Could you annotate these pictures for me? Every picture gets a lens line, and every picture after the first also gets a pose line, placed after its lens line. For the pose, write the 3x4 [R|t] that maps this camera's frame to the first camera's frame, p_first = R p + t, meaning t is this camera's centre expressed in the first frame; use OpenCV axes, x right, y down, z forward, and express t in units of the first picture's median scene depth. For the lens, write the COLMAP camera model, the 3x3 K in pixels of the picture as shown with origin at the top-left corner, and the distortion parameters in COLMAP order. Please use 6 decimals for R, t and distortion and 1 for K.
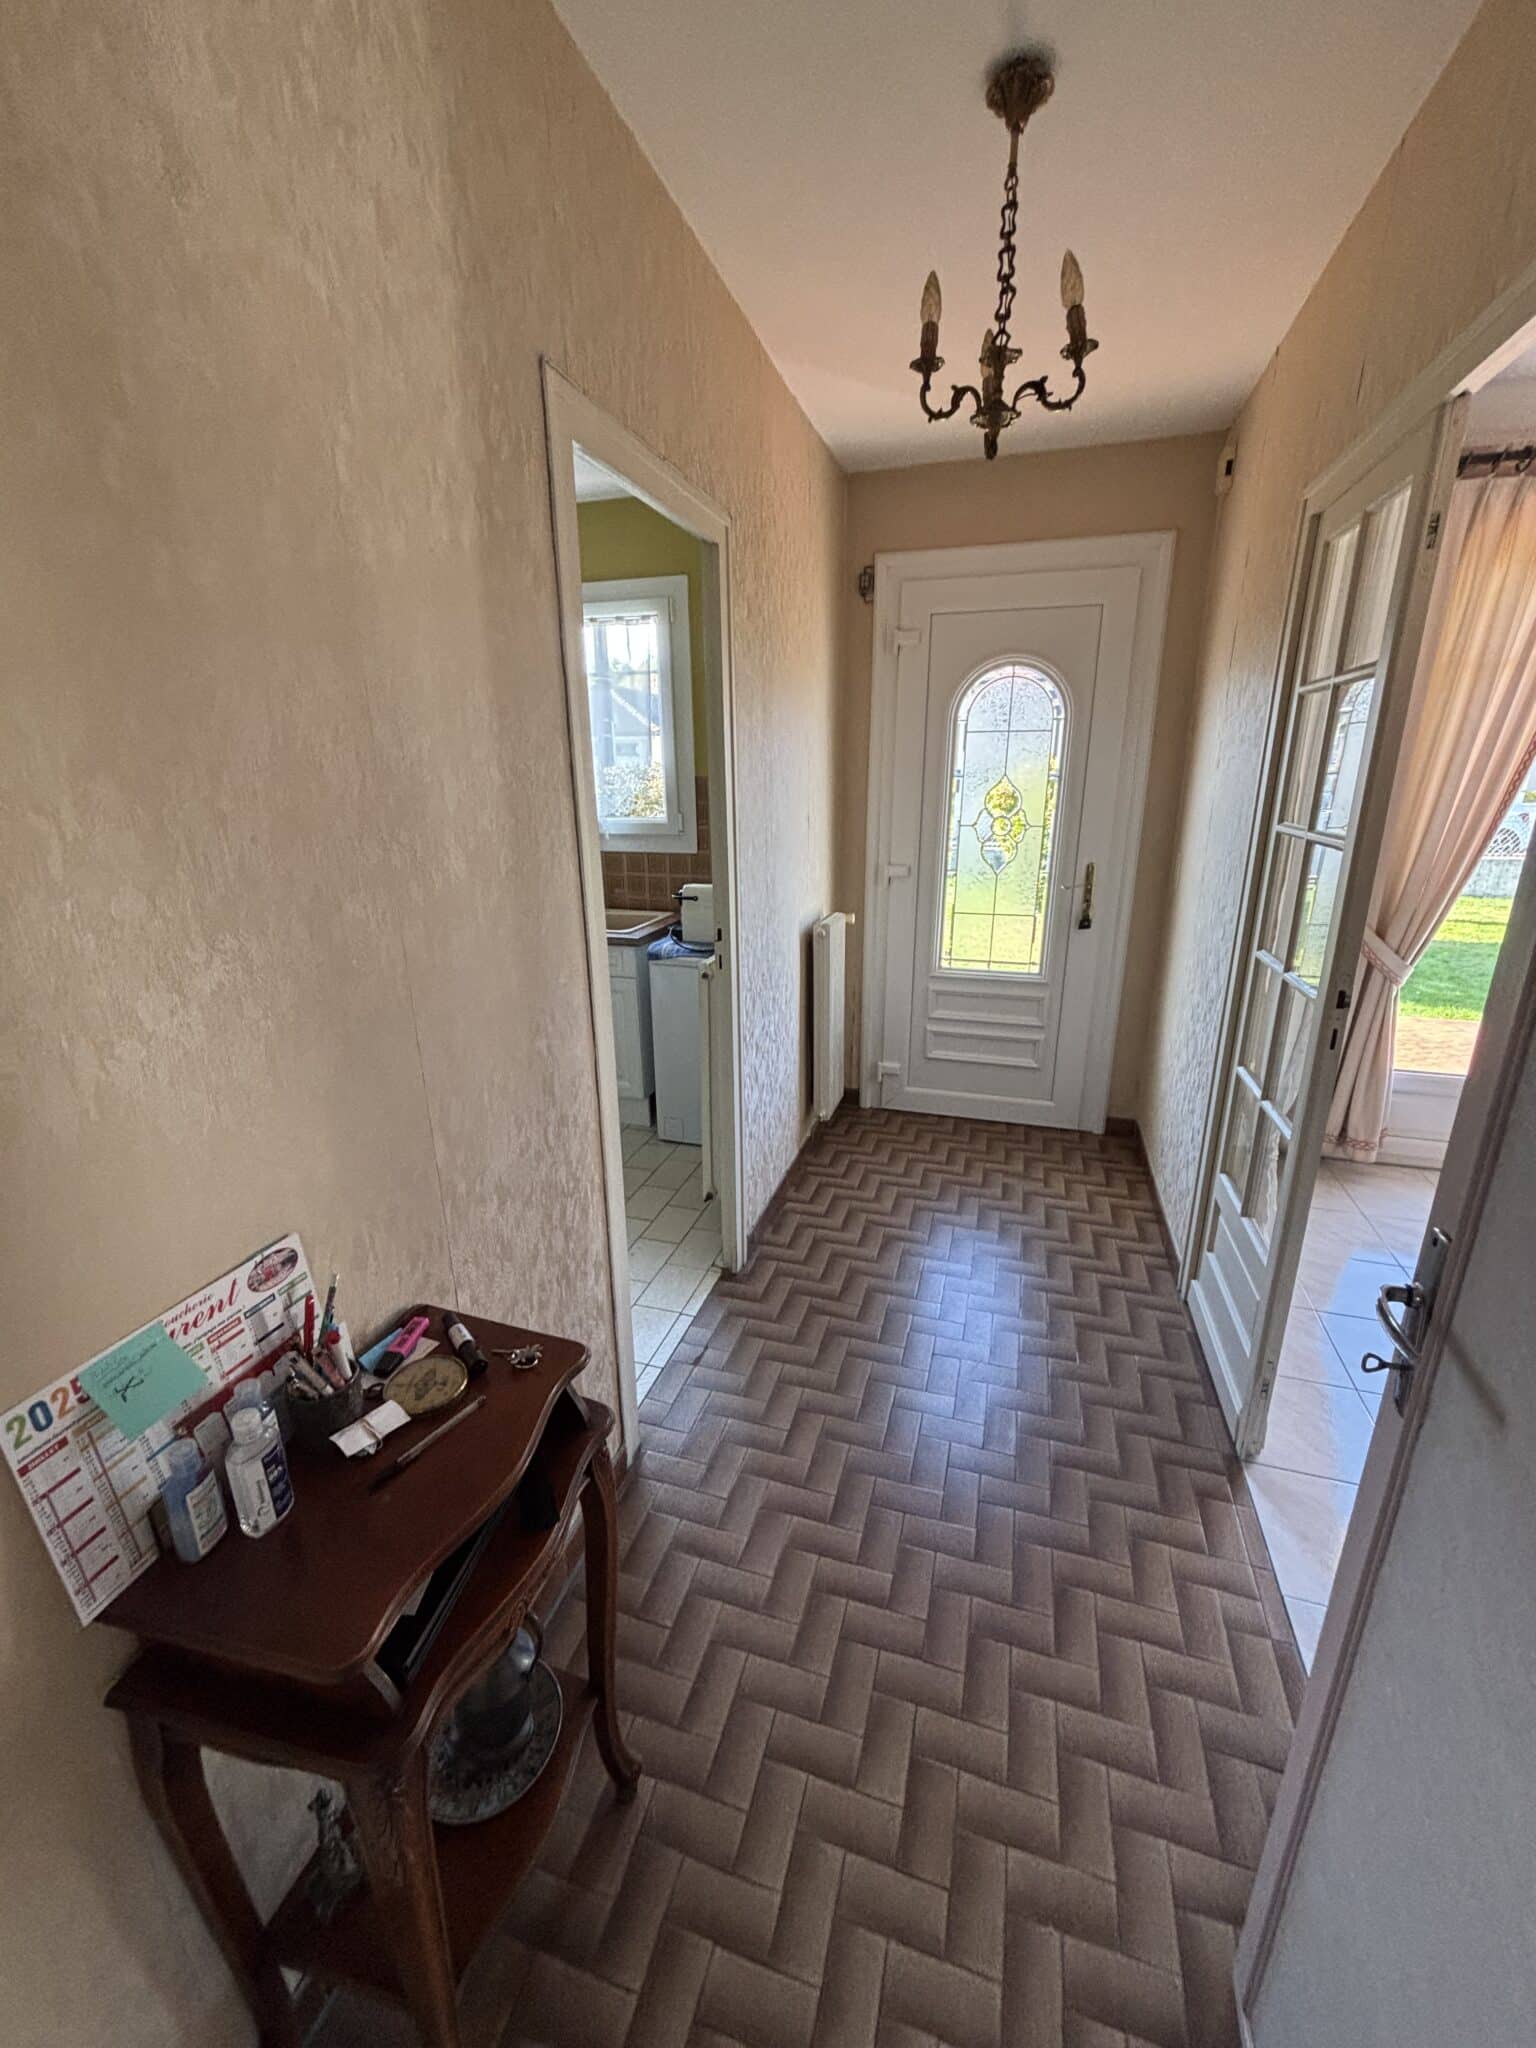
lens RADIAL K [[817.0, 0, 766.7], [0, 817.0, 1026.6], [0, 0, 1]] dist [0.014790, 0.000247]
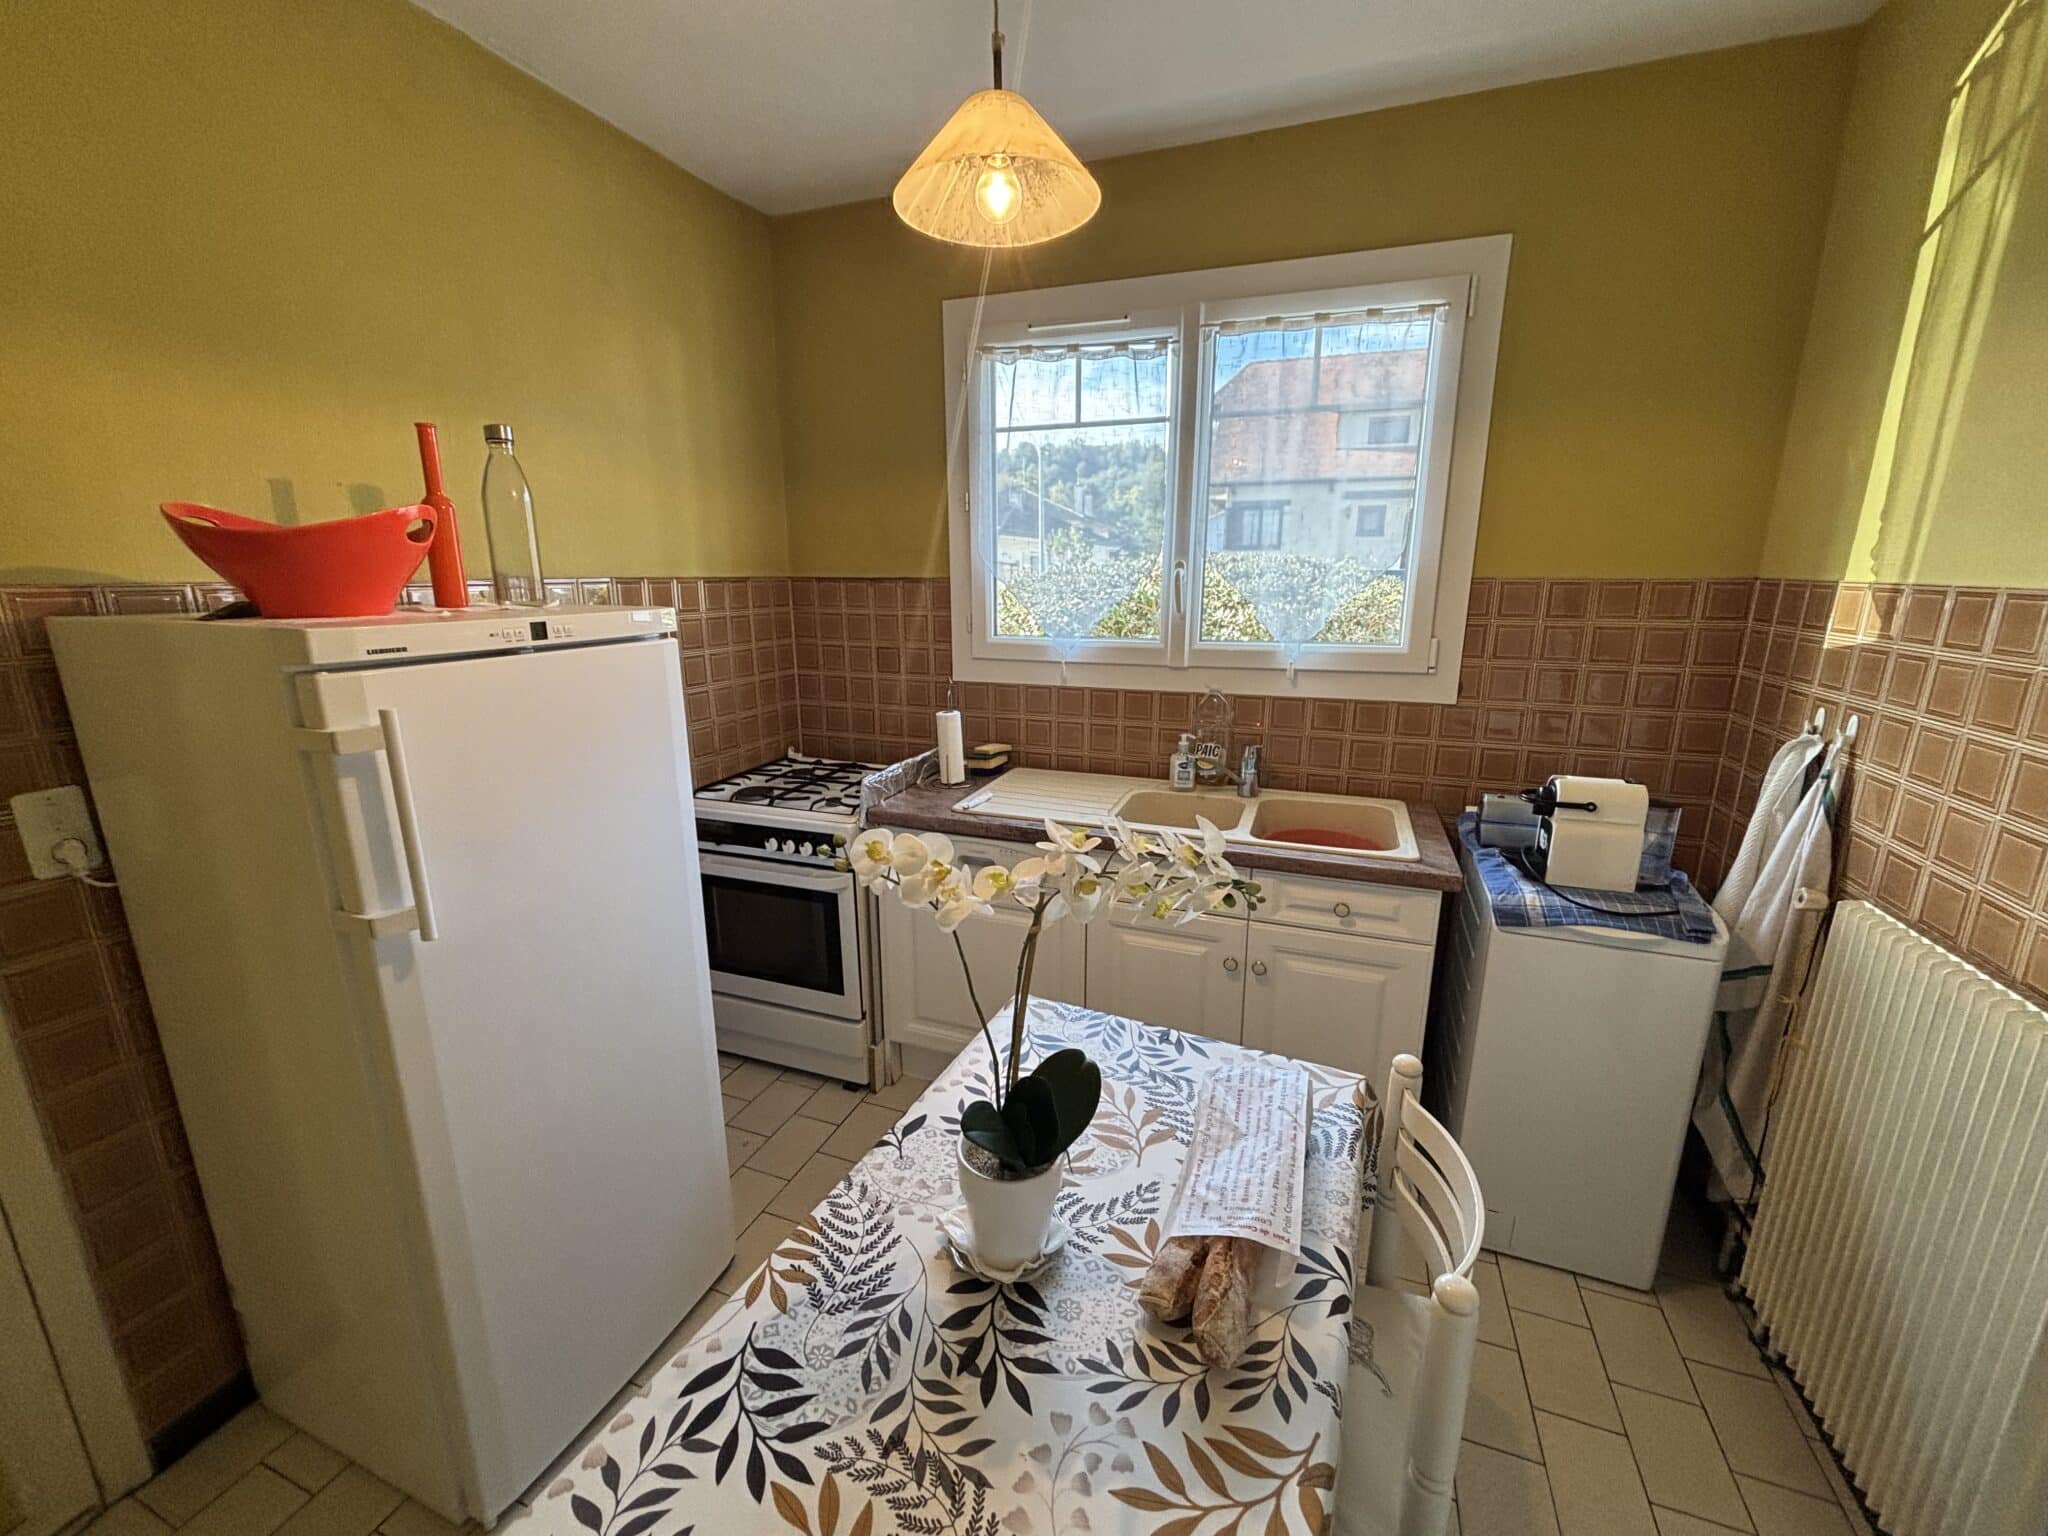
lens RADIAL K [[817.0, 0, 1025.5], [0, 817.0, 768.1], [0, 0, 1]] dist [0.014790, 0.000247]
pose [[0.998011, 0.023253, -0.058591, -0.365738], [-0.026915, 0.997682, -0.062499, -0.121171], [0.057002, 0.063952, 0.996324, 0.394920]]
